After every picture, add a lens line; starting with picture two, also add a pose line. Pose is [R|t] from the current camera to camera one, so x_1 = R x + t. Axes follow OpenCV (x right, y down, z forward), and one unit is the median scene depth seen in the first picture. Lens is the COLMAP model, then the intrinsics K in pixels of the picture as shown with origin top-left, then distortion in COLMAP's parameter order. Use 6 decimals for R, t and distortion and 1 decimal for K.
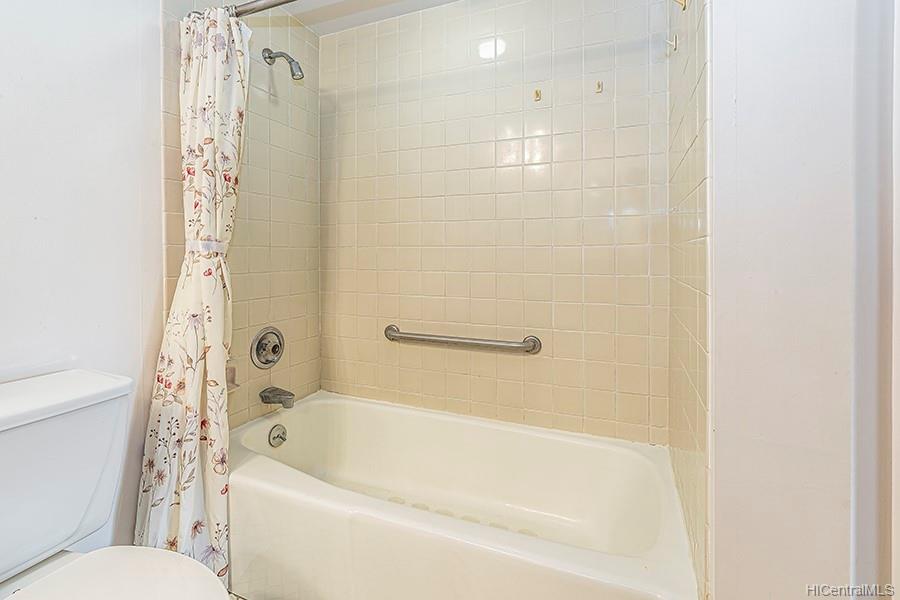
lens RADIAL K [[411.6, 0, 449.5], [0, 411.6, 253.3], [0, 0, 1]] dist [-0.002975, -0.000316]
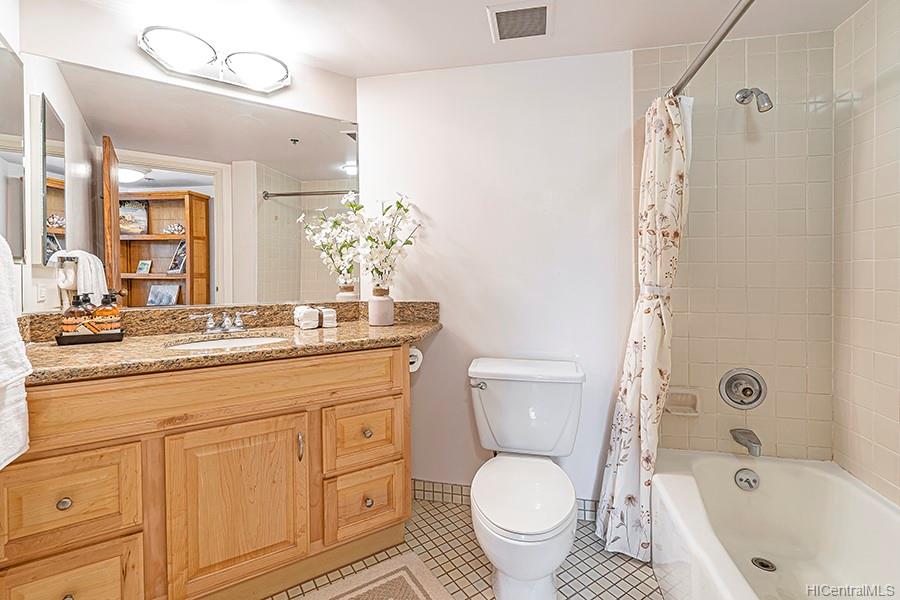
lens RADIAL K [[417.8, 0, 439.9], [0, 417.8, 279.5], [0, 0, 1]] dist [0.000401, 0.000150]
pose [[0.192235, 0.013706, -0.981253, 0.547582], [0.000804, 0.999900, 0.014125, -0.068129], [0.981349, -0.003505, 0.192205, 0.112339]]
